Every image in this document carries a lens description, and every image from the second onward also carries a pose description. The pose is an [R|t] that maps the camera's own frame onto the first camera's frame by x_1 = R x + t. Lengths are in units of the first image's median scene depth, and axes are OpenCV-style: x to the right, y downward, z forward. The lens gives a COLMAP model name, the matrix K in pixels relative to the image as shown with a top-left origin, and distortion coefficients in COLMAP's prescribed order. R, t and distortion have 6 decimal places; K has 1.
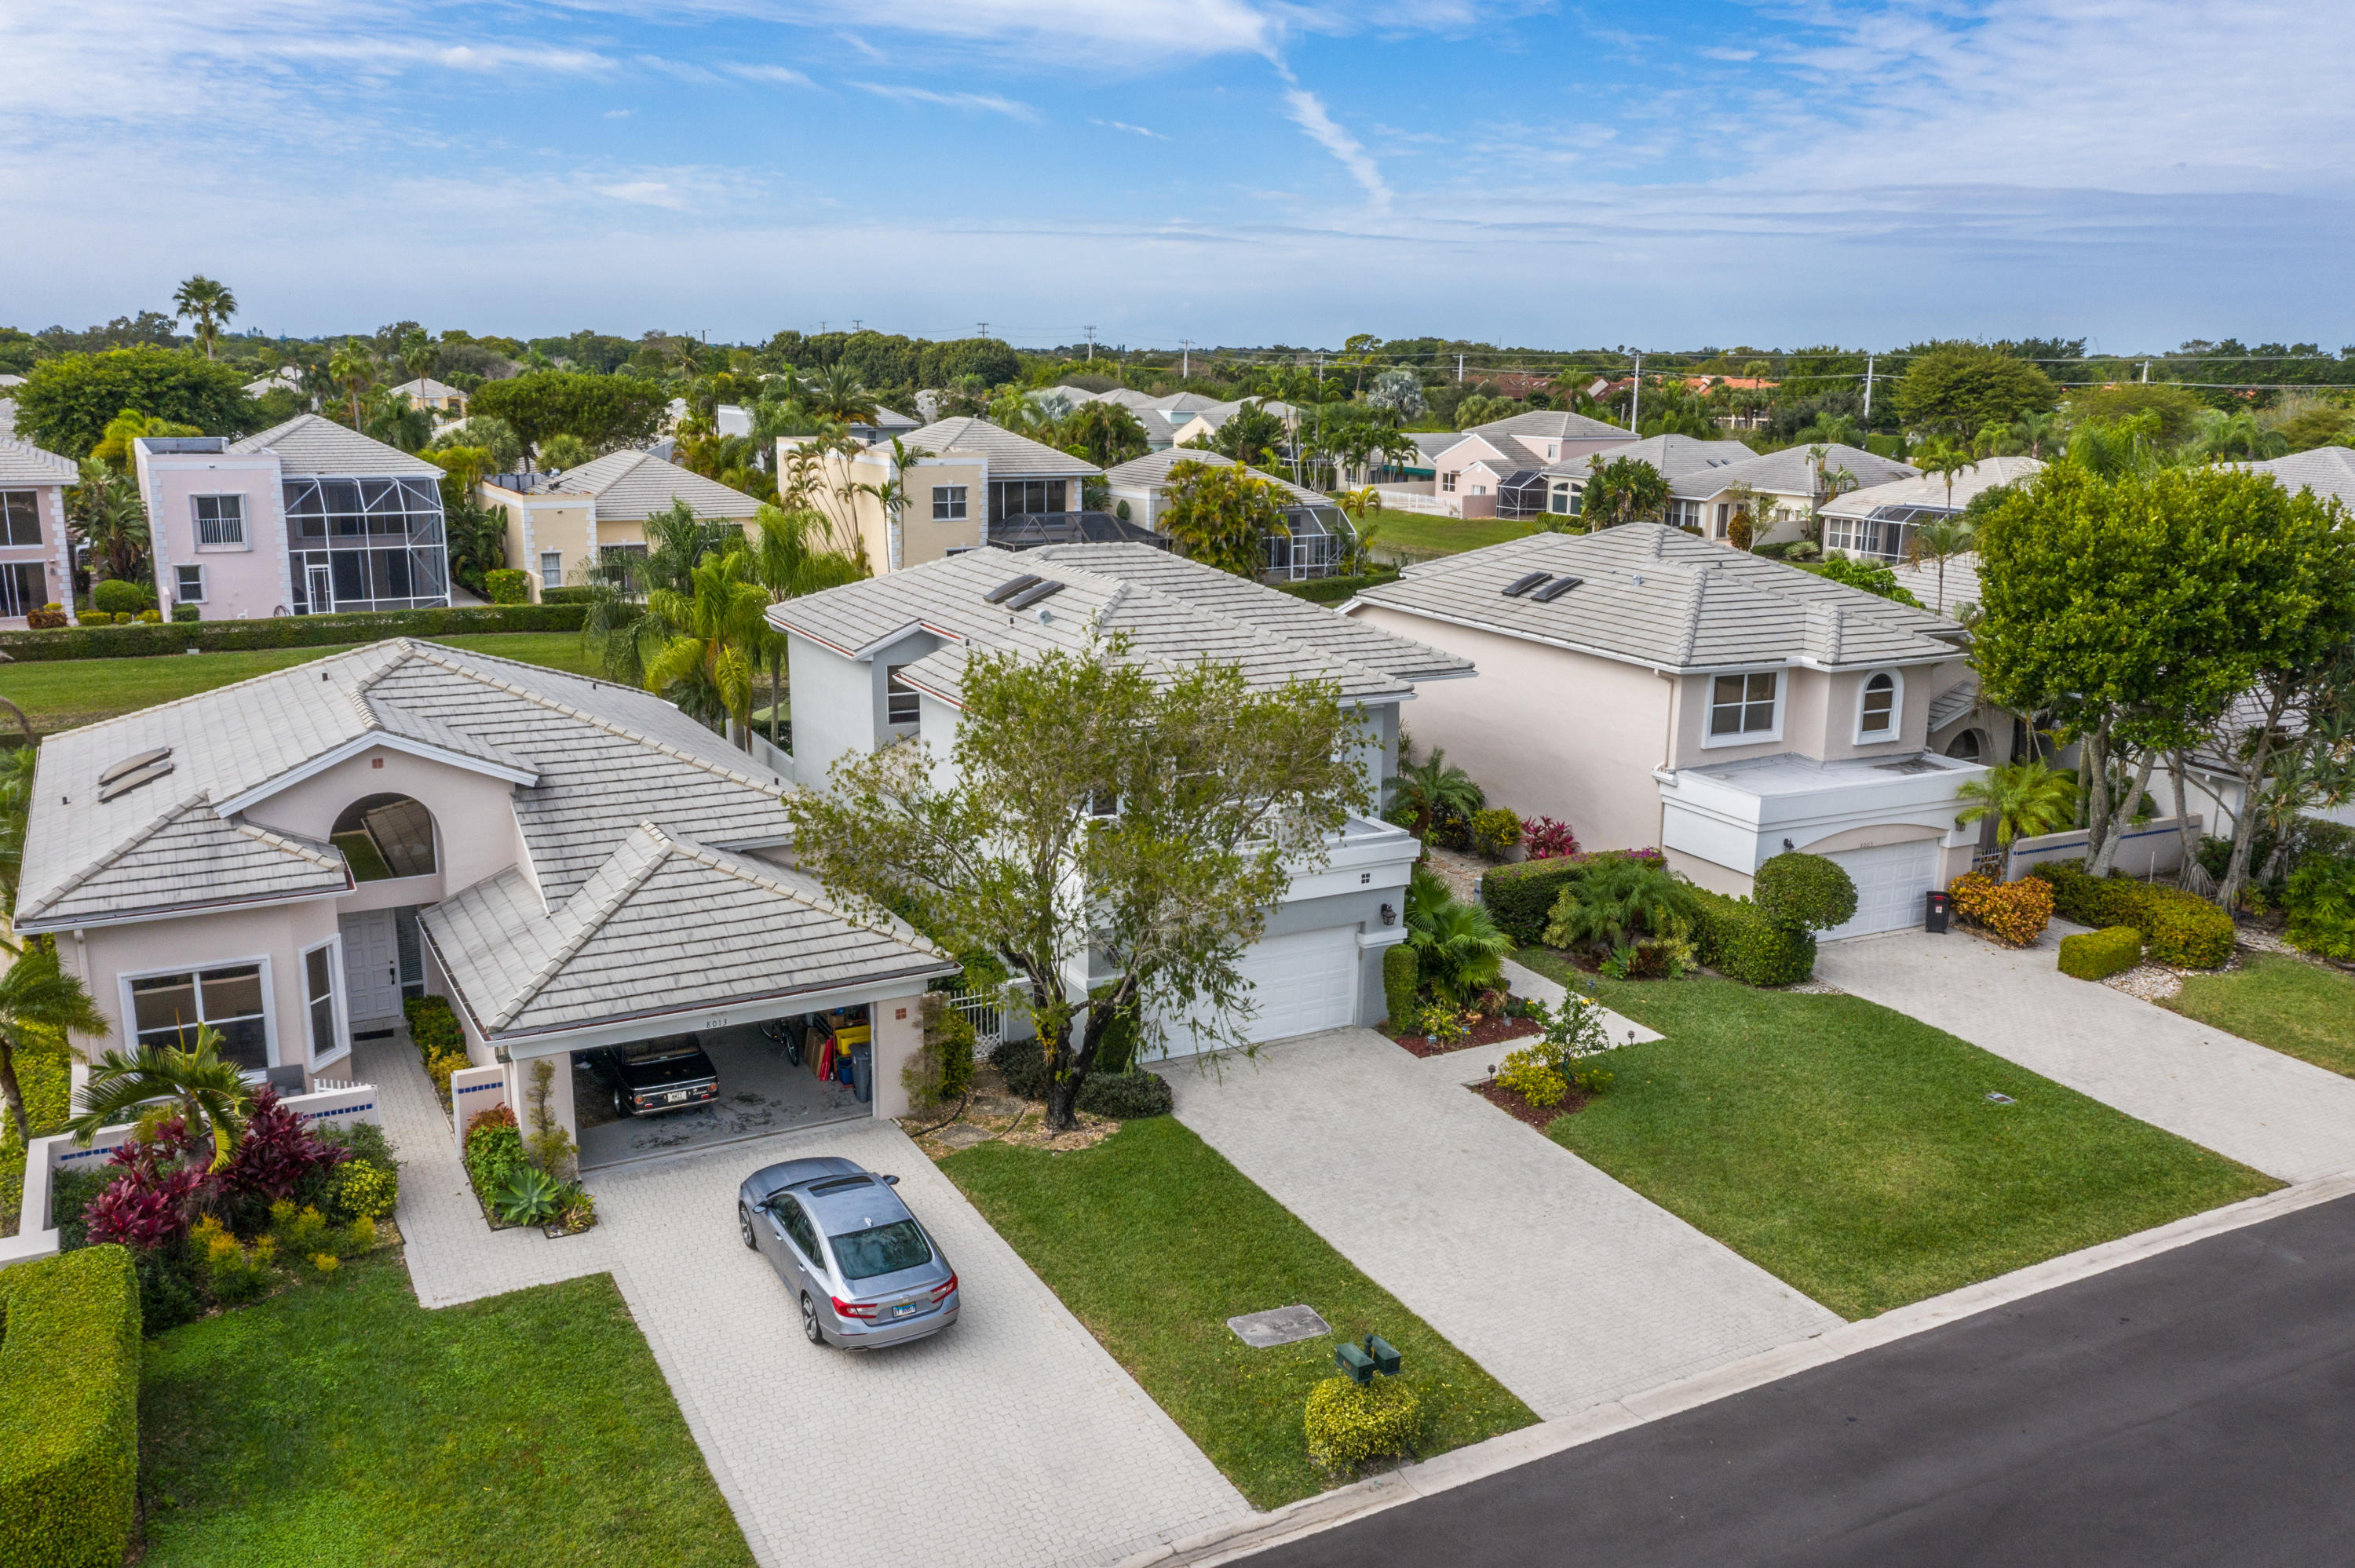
lens RADIAL K [[1931.5, 0, 1249.9], [0, 1931.5, 850.8], [0, 0, 1]] dist [-0.006064, 0.008671]
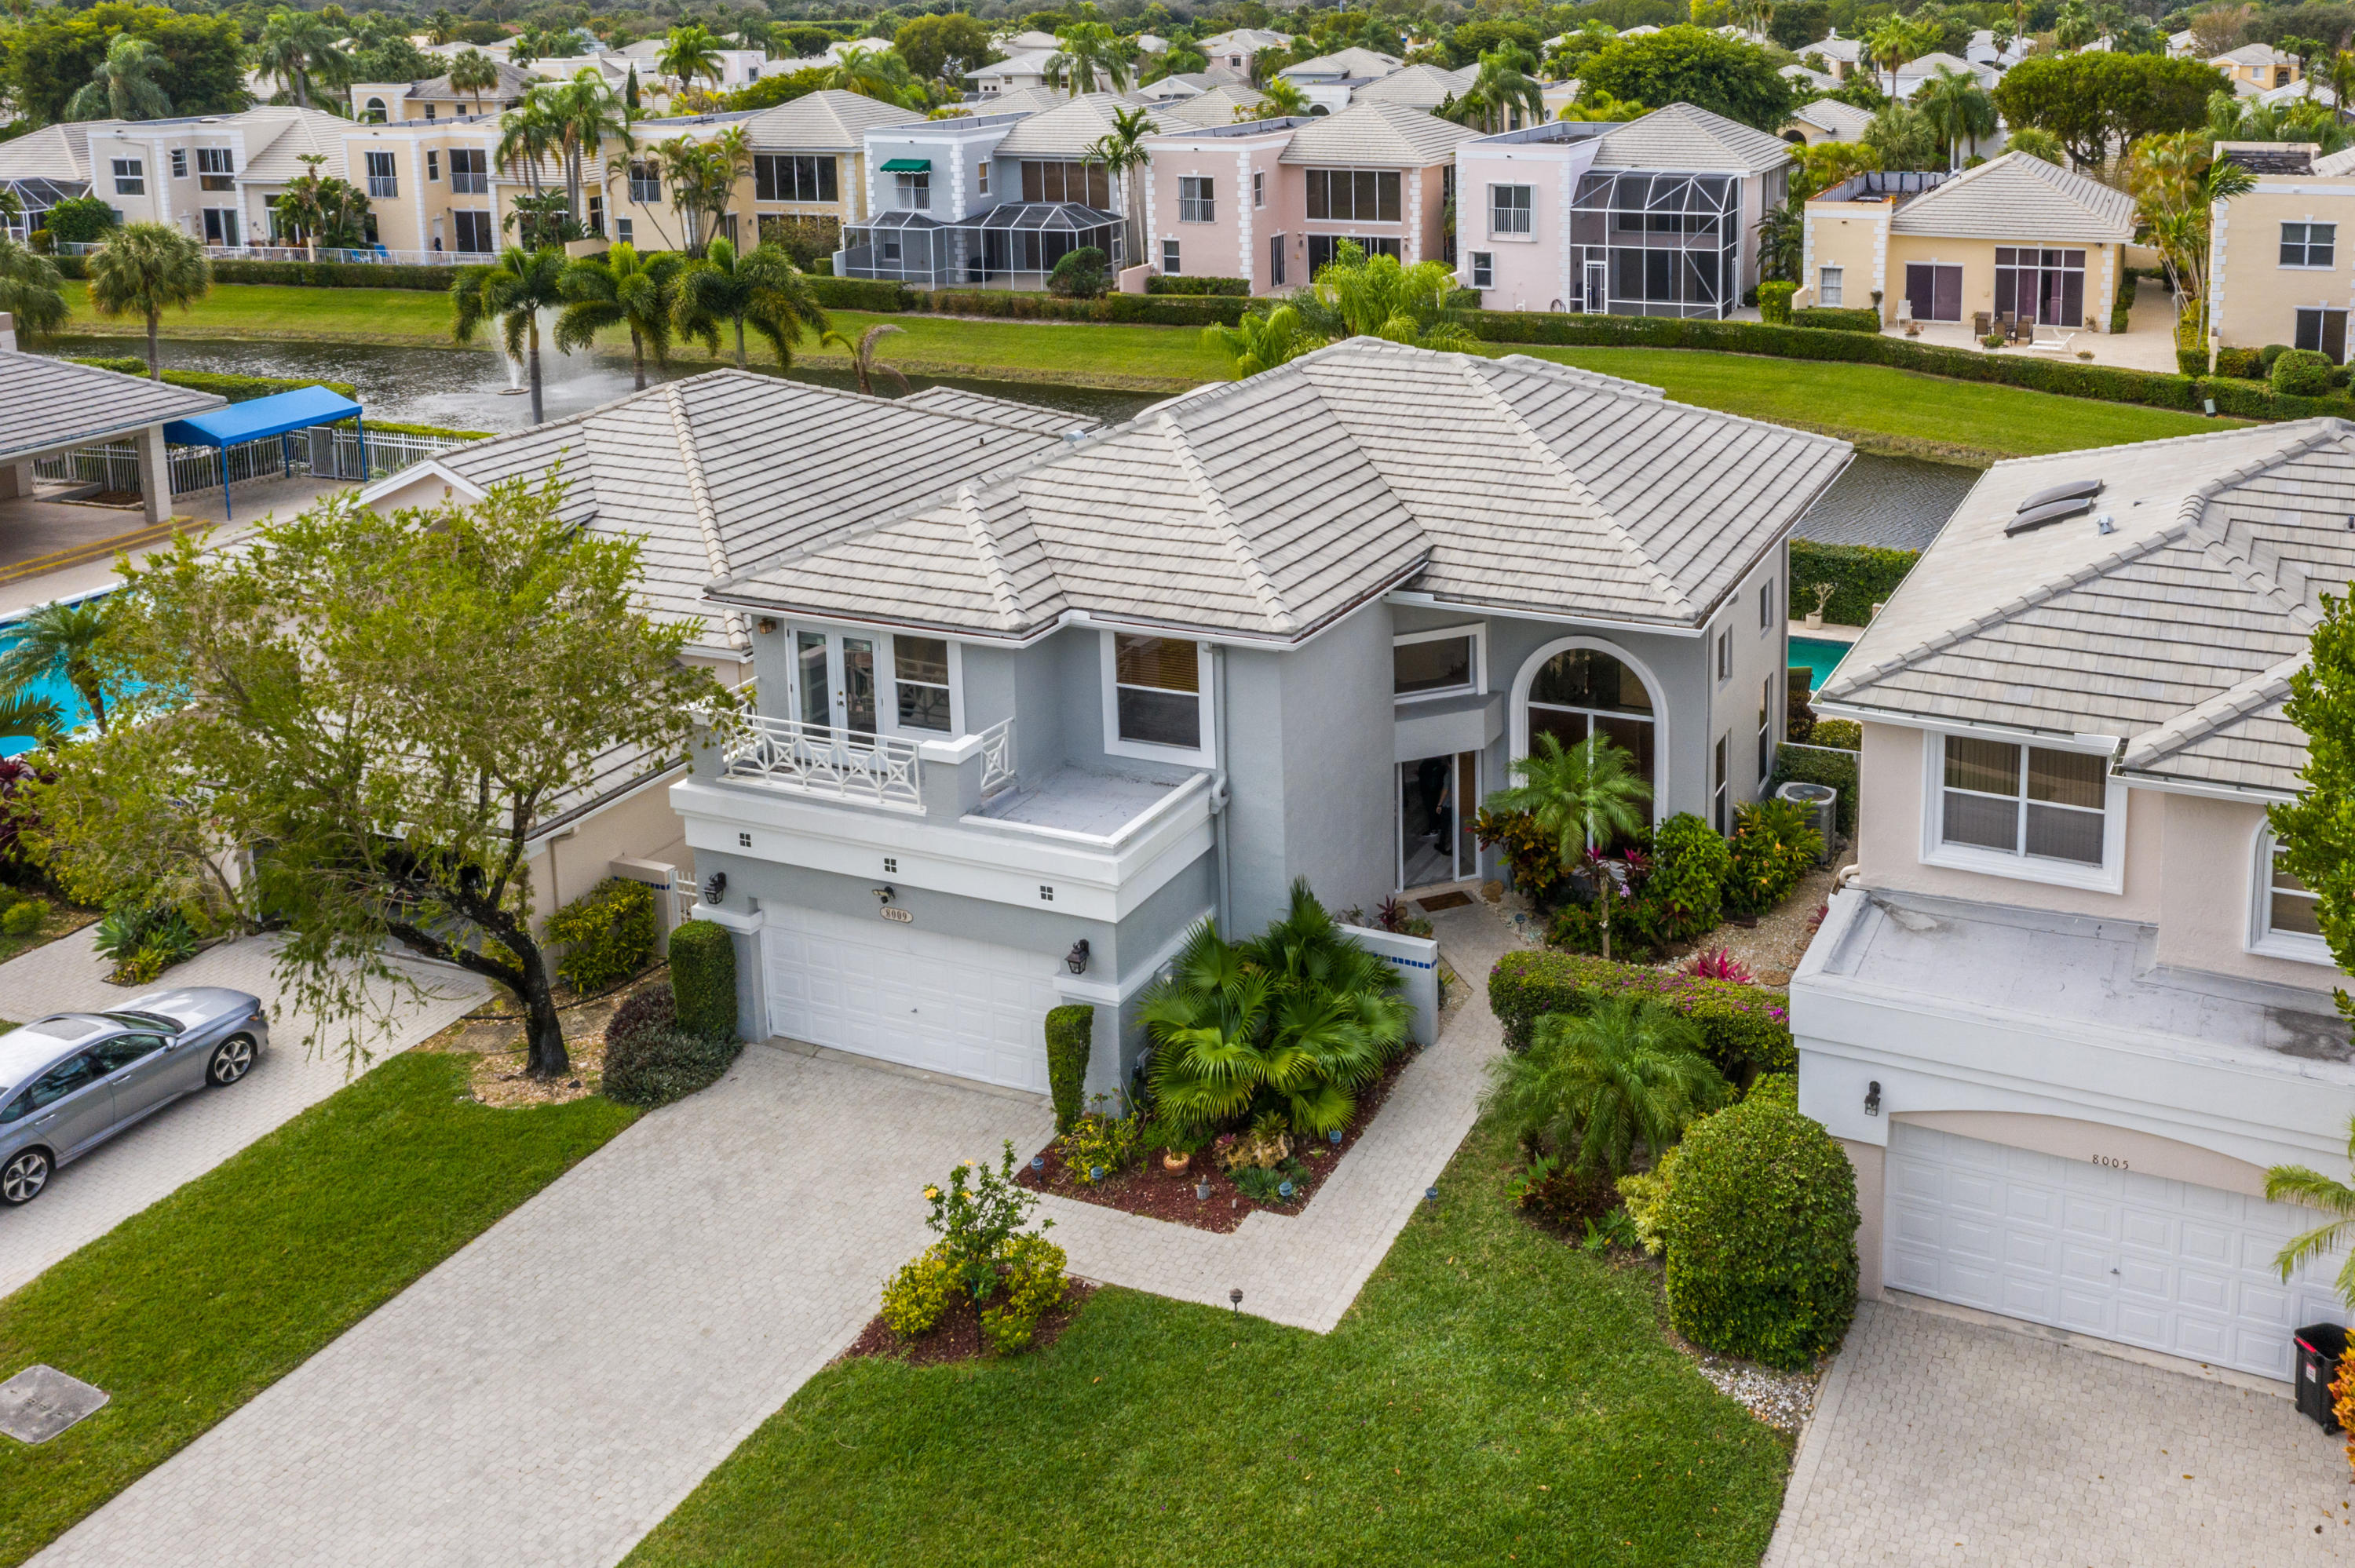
lens RADIAL K [[2177.2, 0, 1375.0], [0, 2177.2, 409.5], [0, 0, 1]] dist [-0.003168, 0.000061]
pose [[0.612541, 0.134028, -0.778993, 0.637217], [-0.184735, 0.982501, 0.023781, -0.174006], [0.768548, 0.129340, 0.626582, 0.534971]]
